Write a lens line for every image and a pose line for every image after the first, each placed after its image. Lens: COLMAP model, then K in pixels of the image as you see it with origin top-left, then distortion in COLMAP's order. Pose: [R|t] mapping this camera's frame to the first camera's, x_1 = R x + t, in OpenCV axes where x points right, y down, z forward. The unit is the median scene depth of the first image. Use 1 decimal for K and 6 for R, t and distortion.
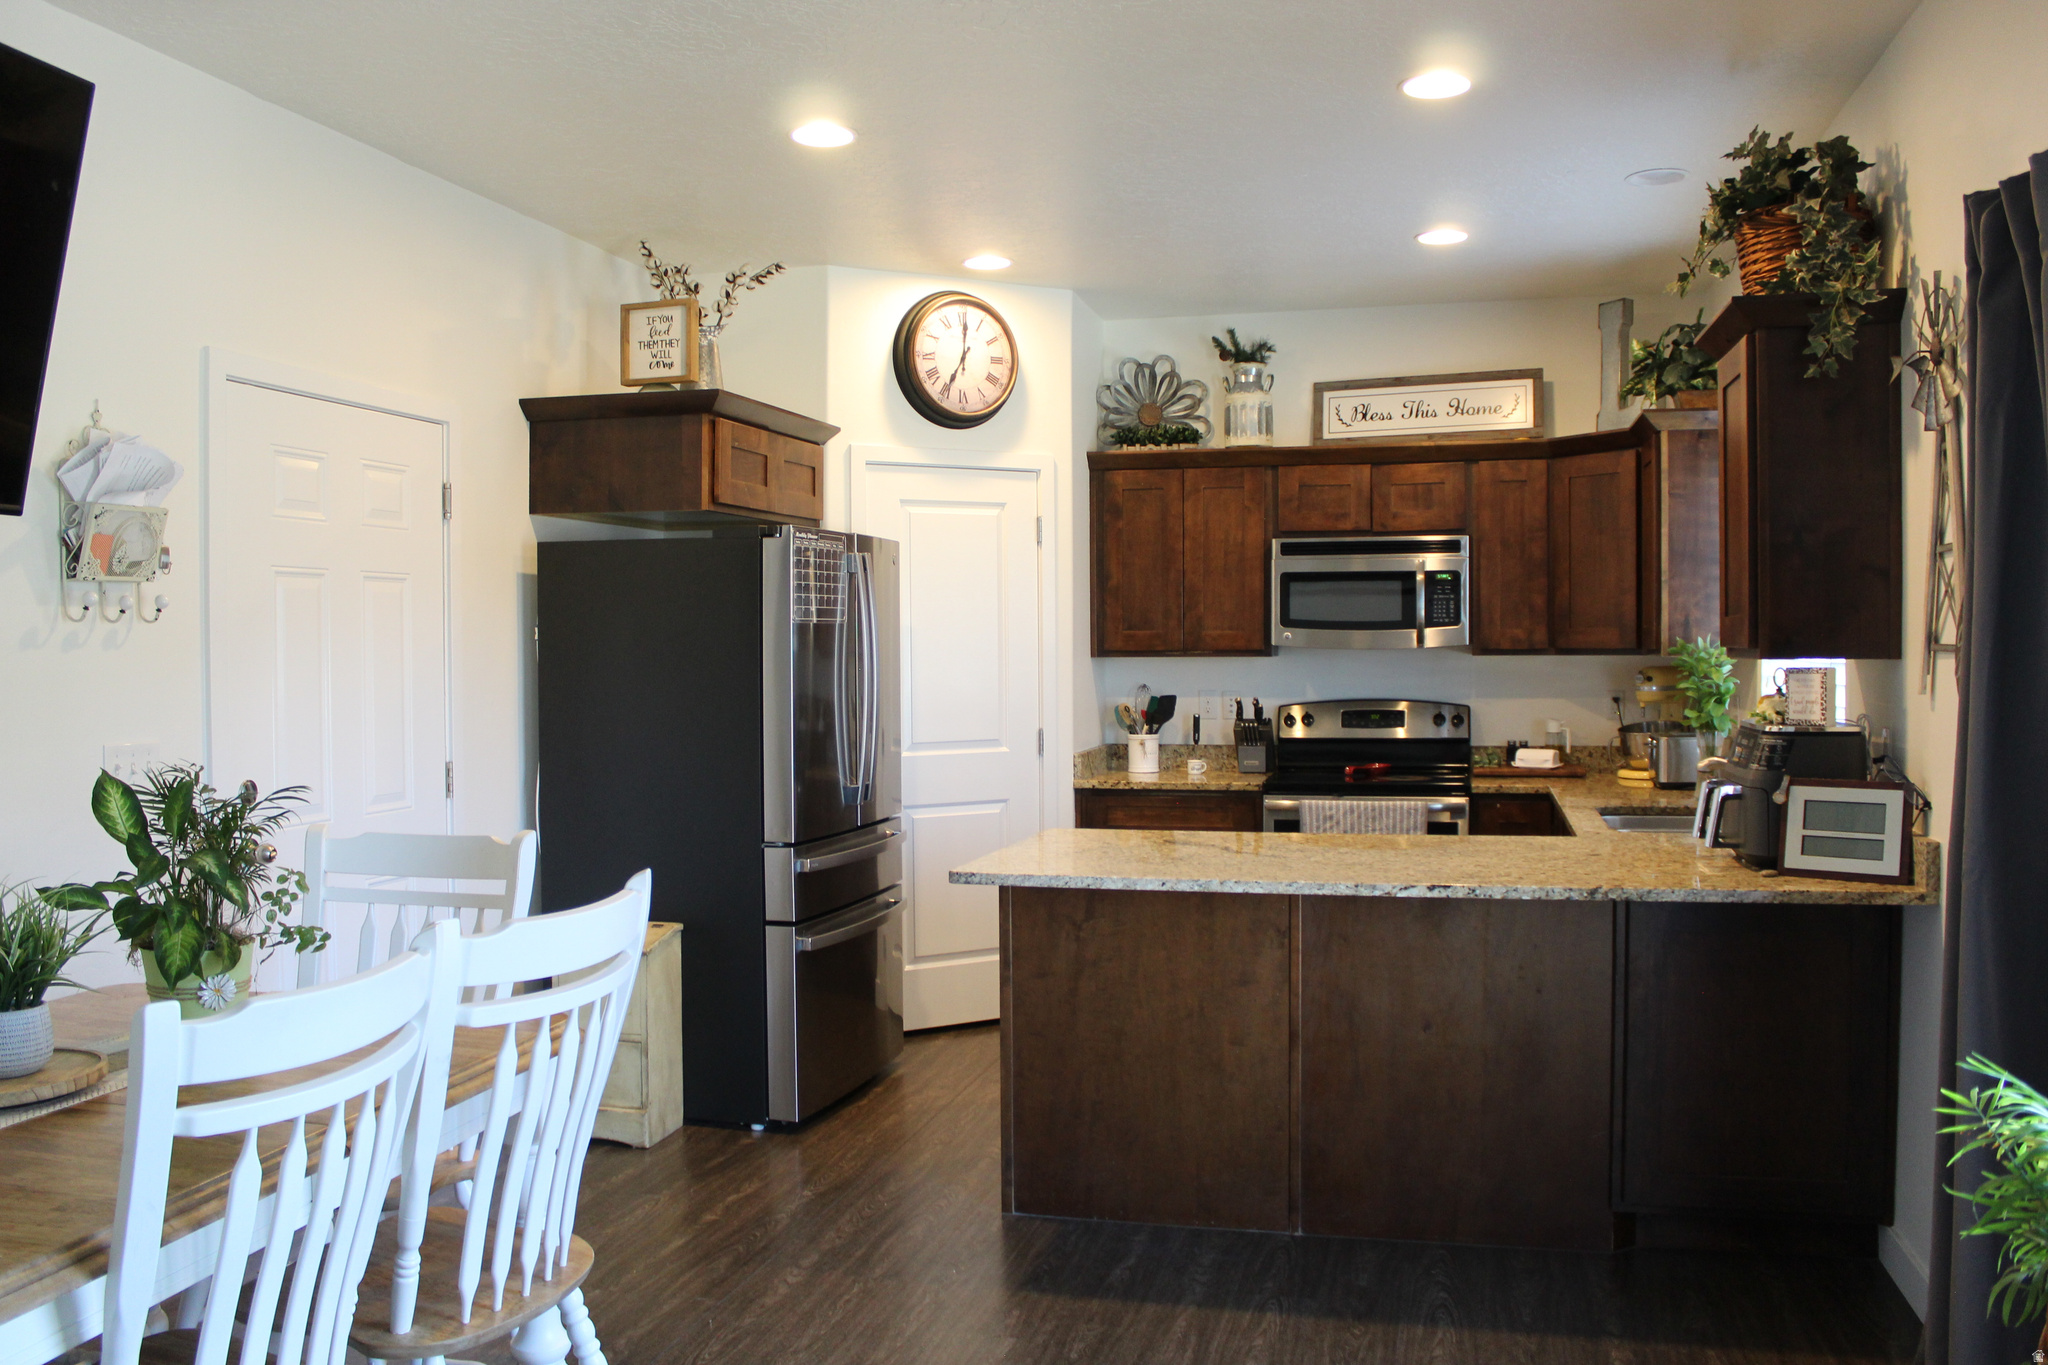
lens RADIAL K [[1779.3, 0, 995.1], [0, 1779.3, 684.3], [0, 0, 1]] dist [-0.161758, 0.166892]
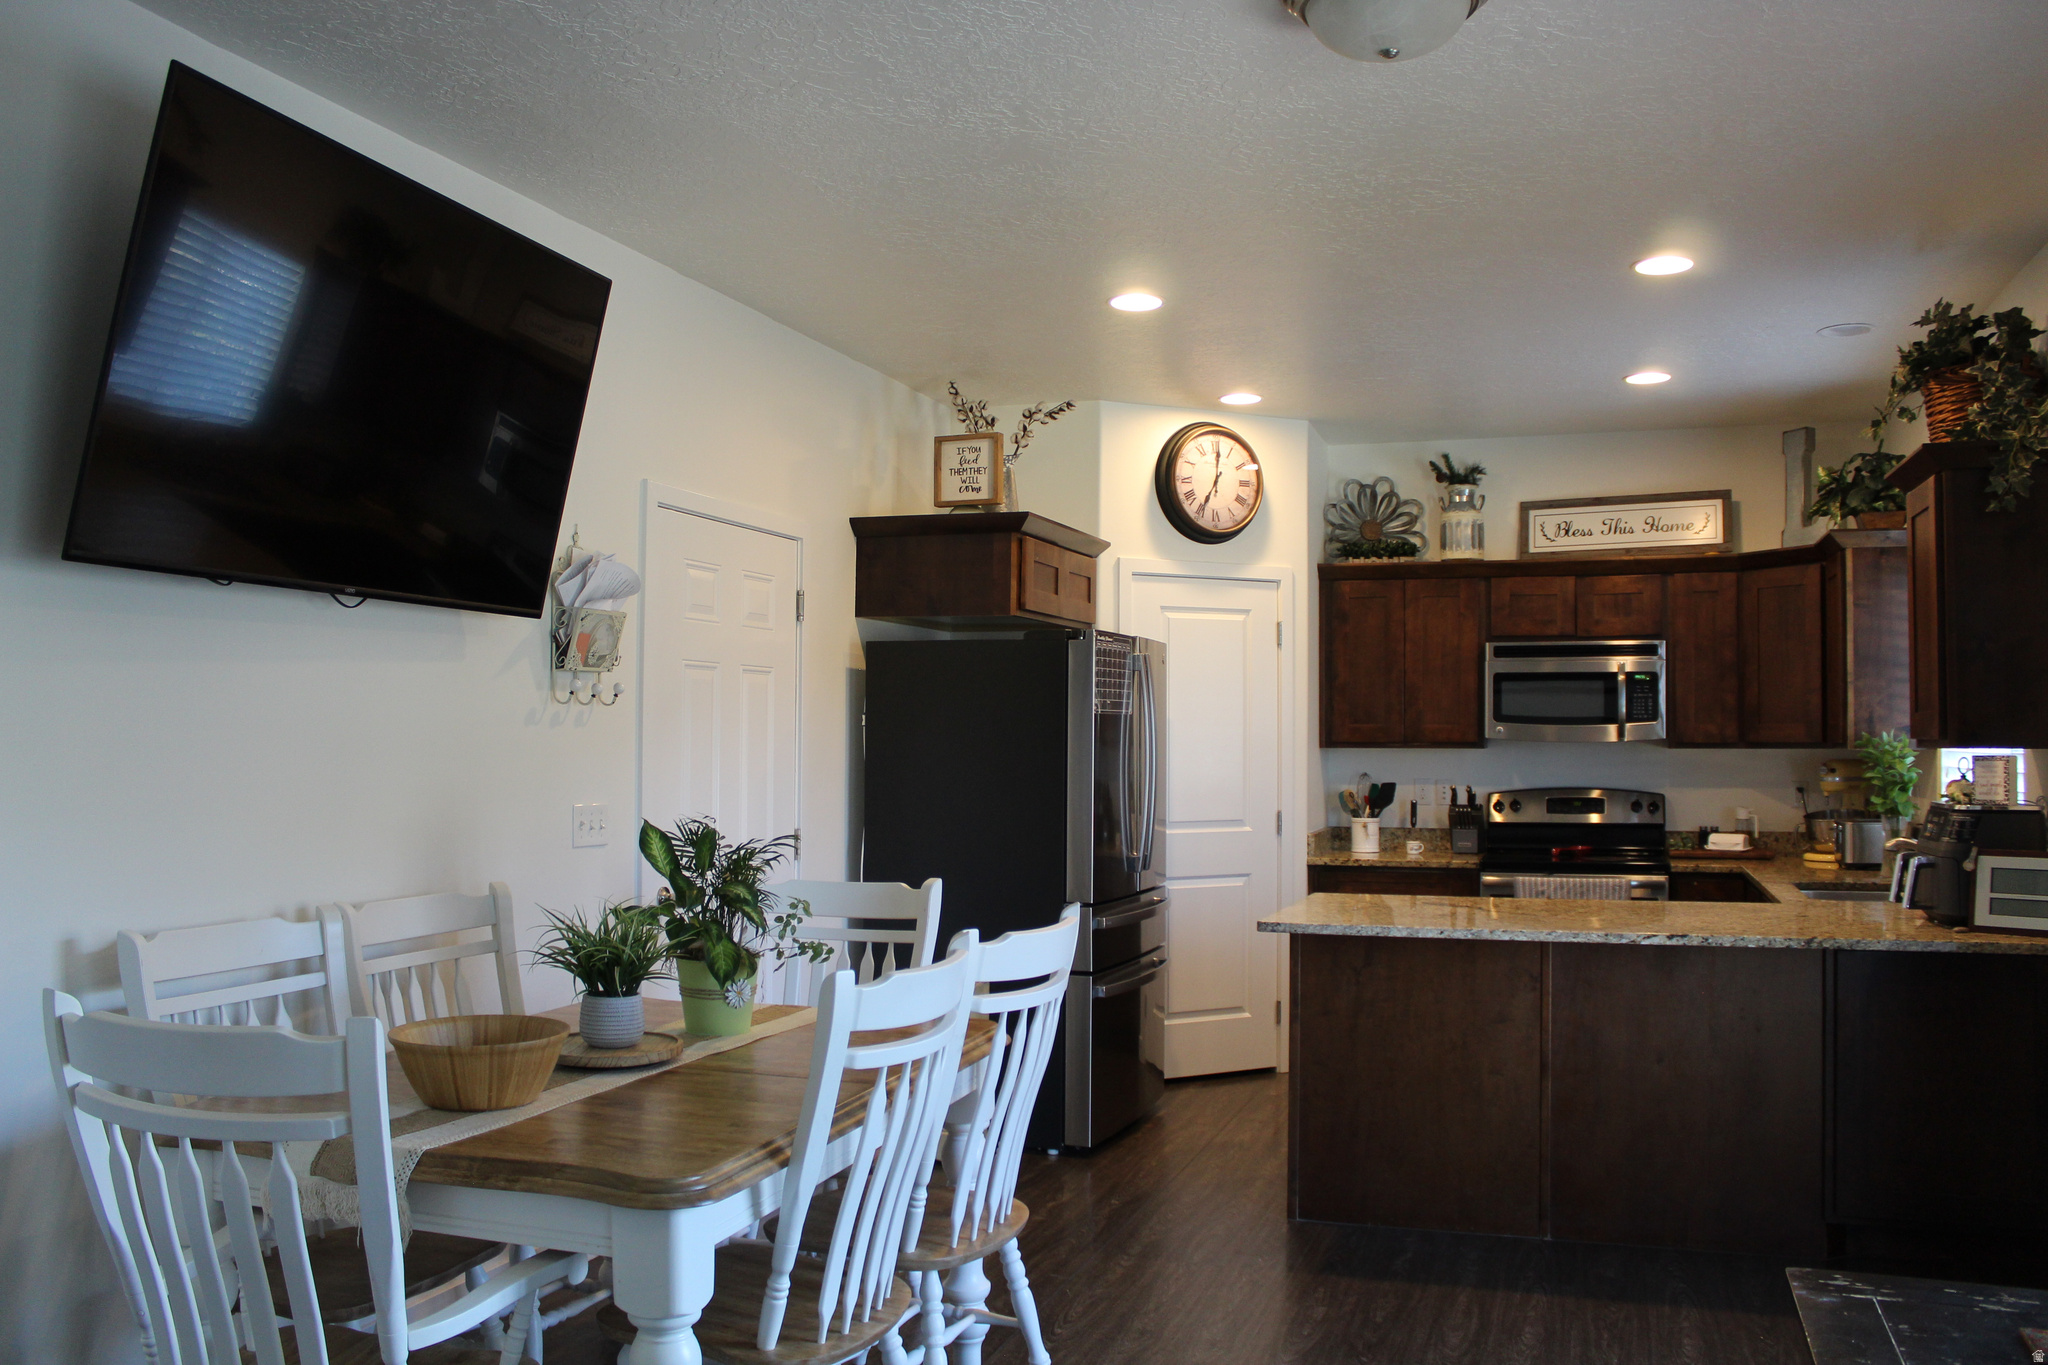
lens RADIAL K [[1779.3, 0, 995.1], [0, 1779.3, 684.3], [0, 0, 1]] dist [-0.161758, 0.166892]
pose [[0.997200, 0.007982, -0.074357, -0.083498], [-0.011994, 0.998487, -0.053671, 0.008707], [0.073816, 0.054413, 0.995786, -0.149643]]
